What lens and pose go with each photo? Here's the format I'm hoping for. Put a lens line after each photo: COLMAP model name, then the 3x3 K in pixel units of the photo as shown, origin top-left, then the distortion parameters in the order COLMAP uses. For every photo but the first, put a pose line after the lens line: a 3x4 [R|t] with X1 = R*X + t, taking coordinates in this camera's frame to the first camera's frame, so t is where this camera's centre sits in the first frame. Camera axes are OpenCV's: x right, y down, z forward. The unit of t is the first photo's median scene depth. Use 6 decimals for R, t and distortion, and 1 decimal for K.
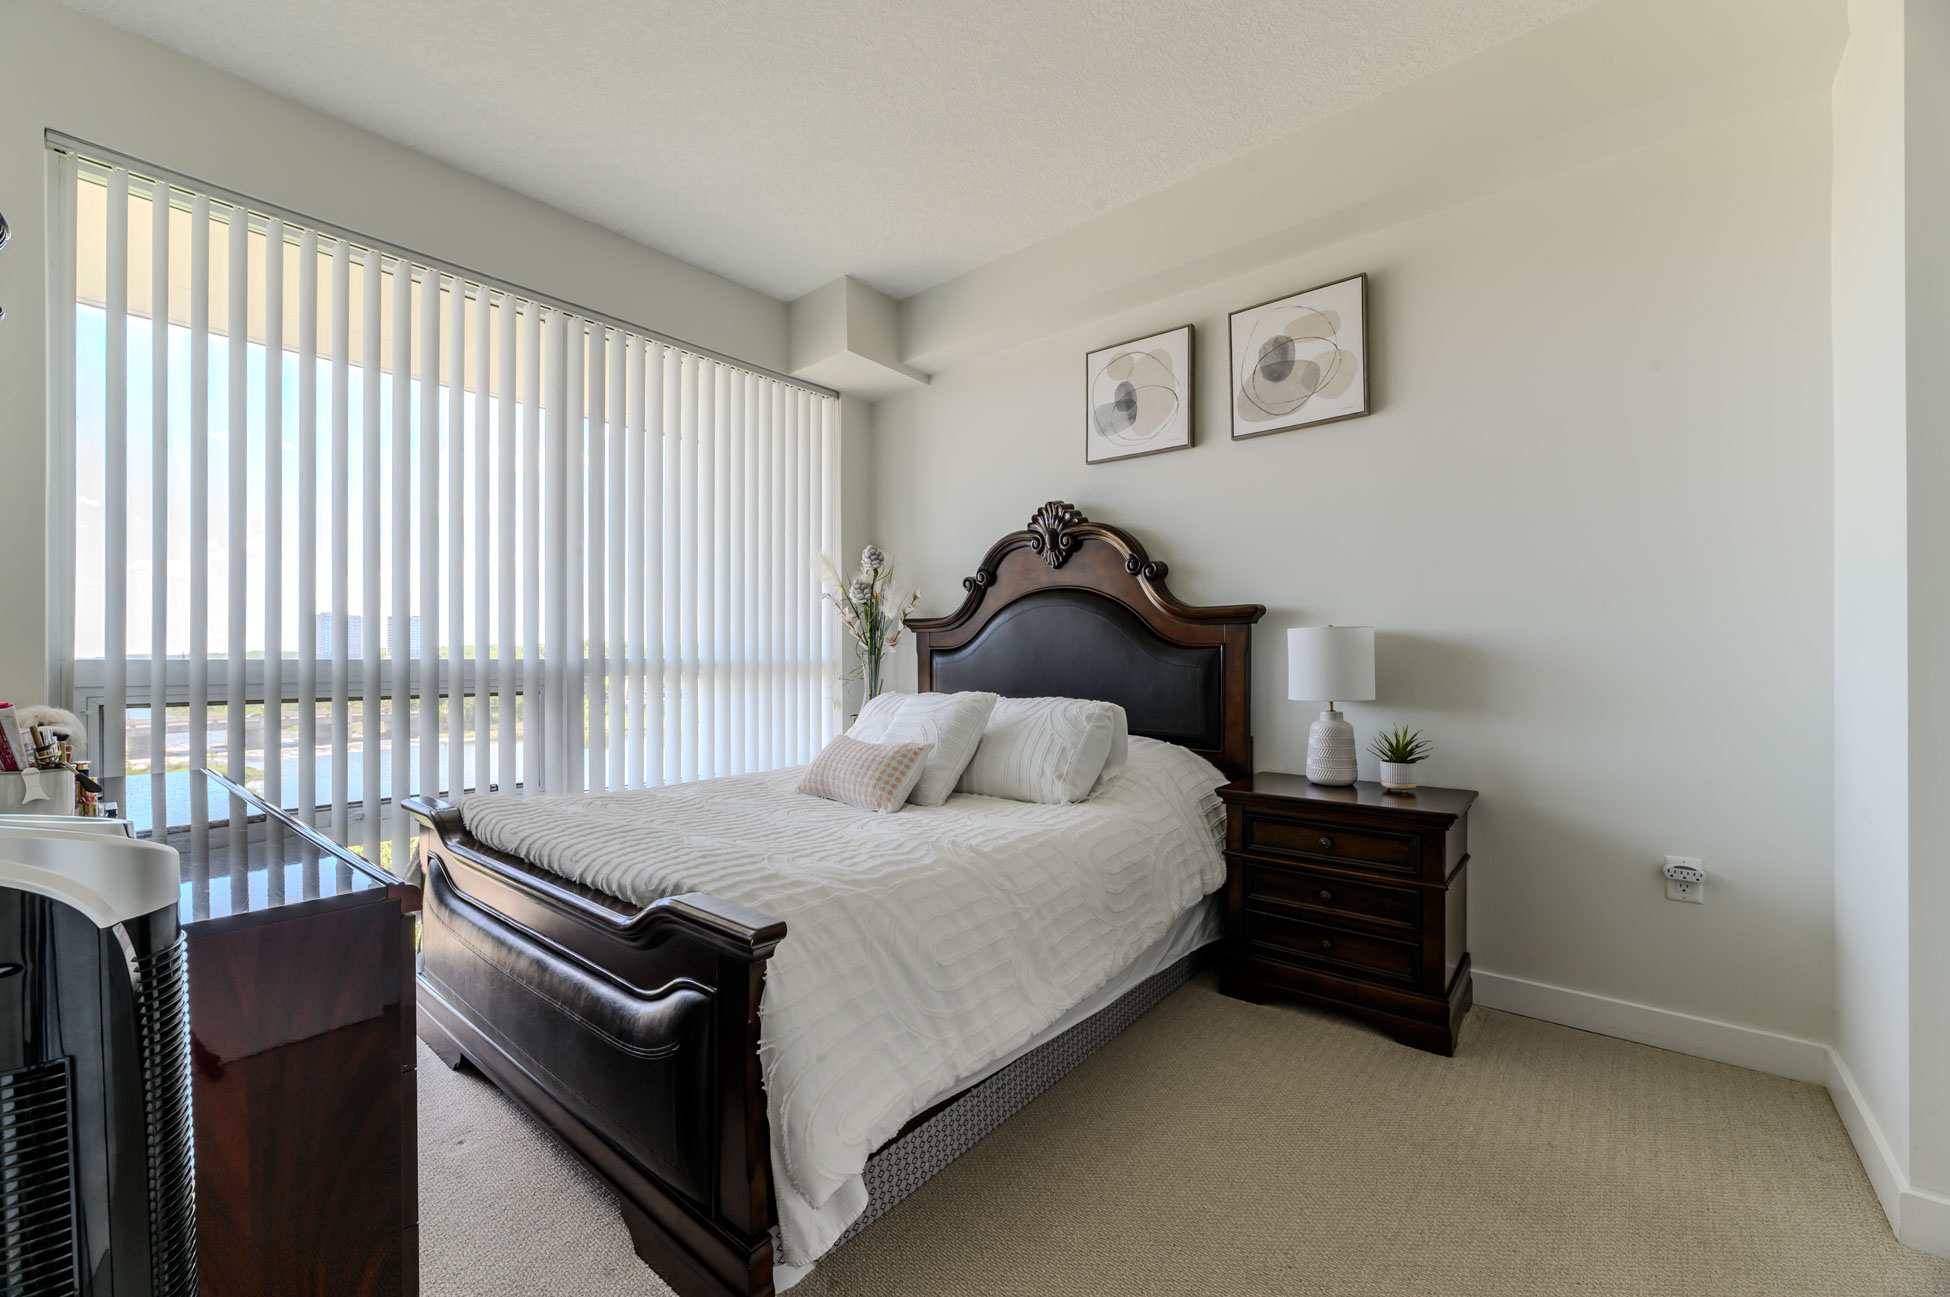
lens RADIAL K [[787.4, 0, 975.0], [0, 787.4, 648.5], [0, 0, 1]] dist [0.000637, 0.000037]
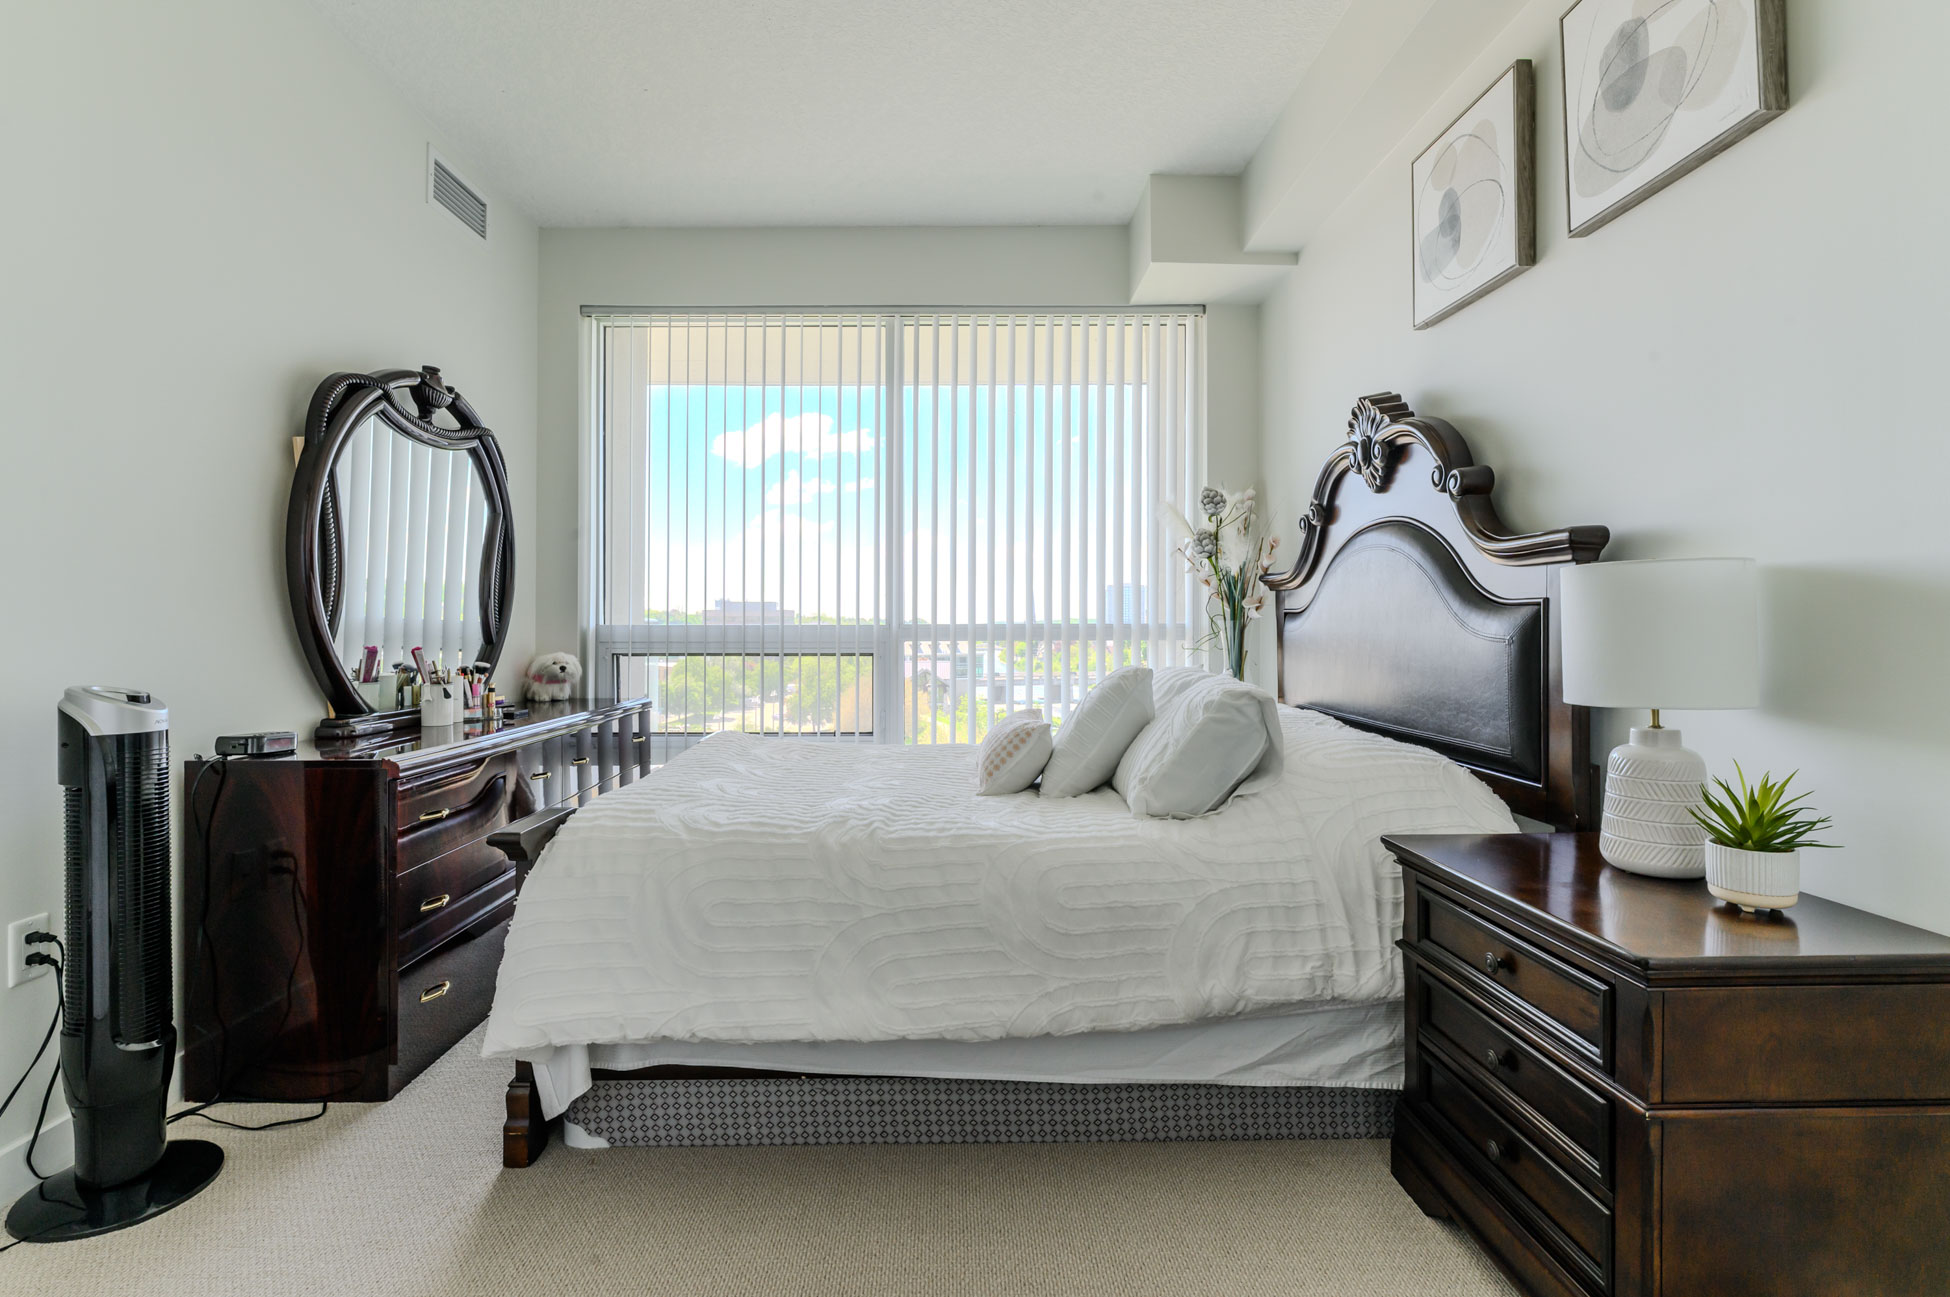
lens RADIAL K [[905.9, 0, 931.0], [0, 905.9, 612.7], [0, 0, 1]] dist [-0.002256, -0.000503]
pose [[0.647630, -0.009406, -0.761897, 0.501288], [0.005632, 0.999956, -0.007557, 0.006009], [0.761934, 0.000603, 0.647654, 0.222952]]
